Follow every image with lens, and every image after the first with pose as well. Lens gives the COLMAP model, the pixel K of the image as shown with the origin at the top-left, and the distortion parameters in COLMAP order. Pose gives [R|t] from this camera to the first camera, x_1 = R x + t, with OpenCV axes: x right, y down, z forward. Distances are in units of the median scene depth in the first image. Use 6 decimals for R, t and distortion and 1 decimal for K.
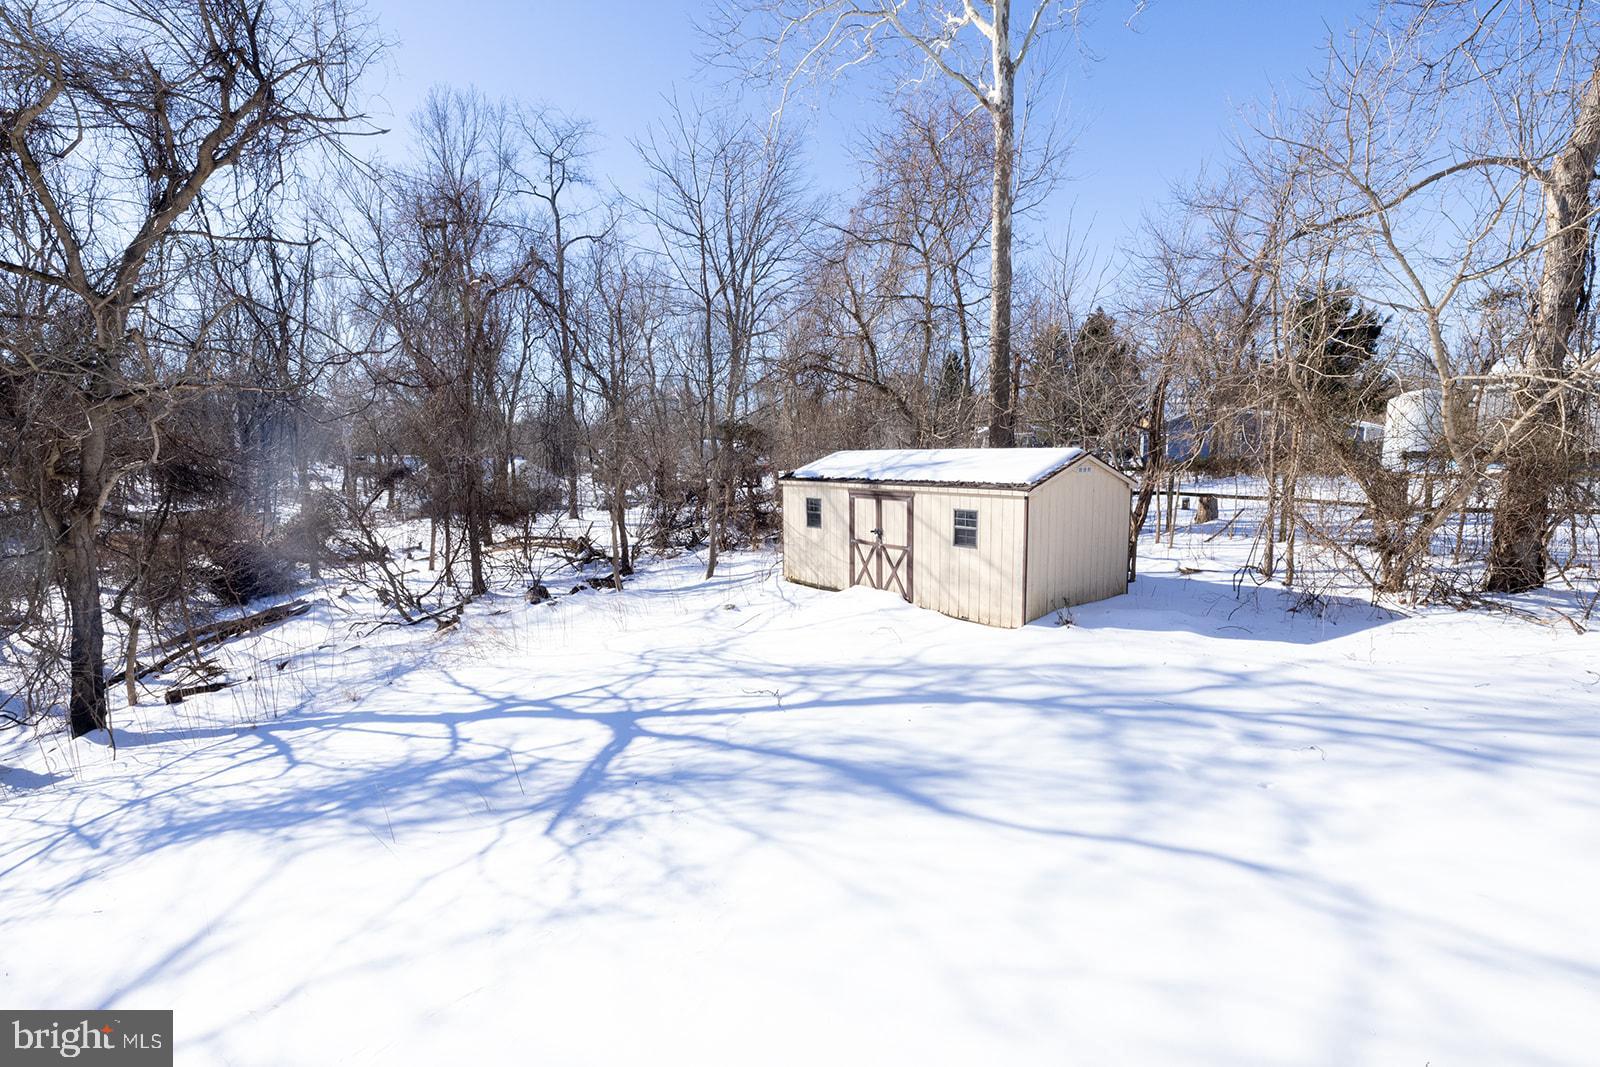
lens RADIAL K [[668.7, 0, 802.7], [0, 668.7, 527.8], [0, 0, 1]] dist [-0.000545, 0.000813]
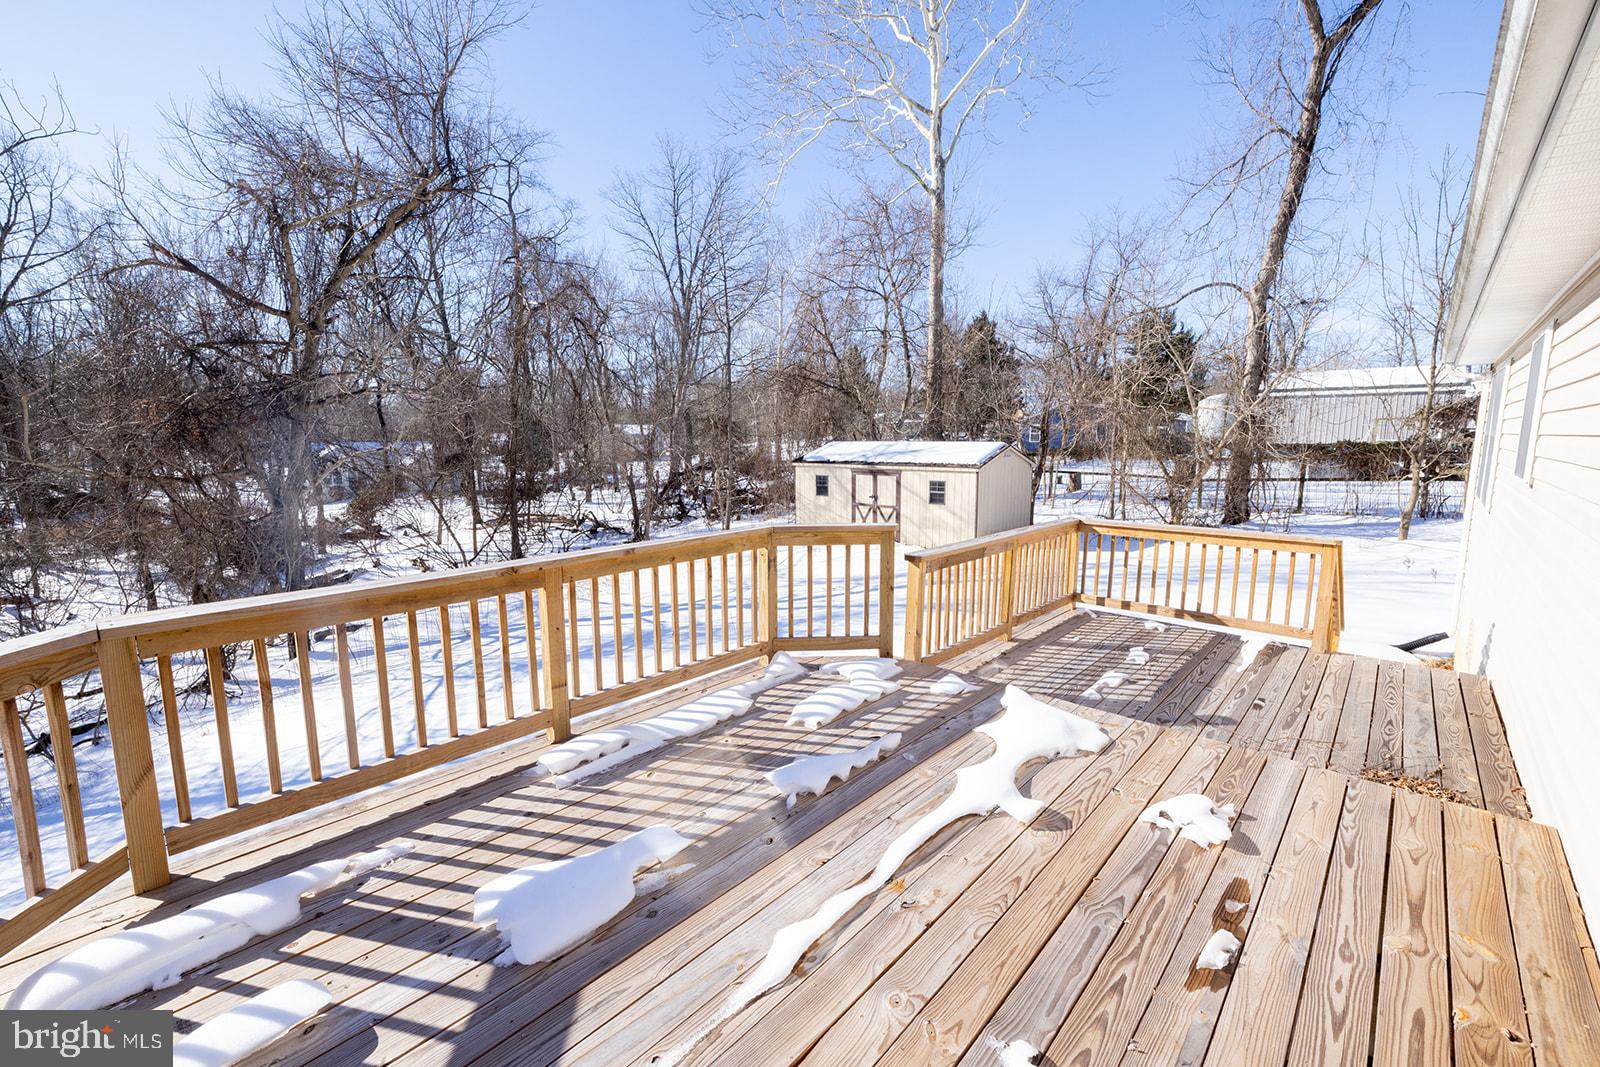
lens RADIAL K [[668.7, 0, 802.7], [0, 668.7, 527.8], [0, 0, 1]] dist [-0.000545, 0.000813]
pose [[0.986453, -0.017005, 0.163162, -0.280695], [0.012984, 0.999586, 0.025681, 0.033341], [-0.163531, -0.023214, 0.986265, -0.438218]]
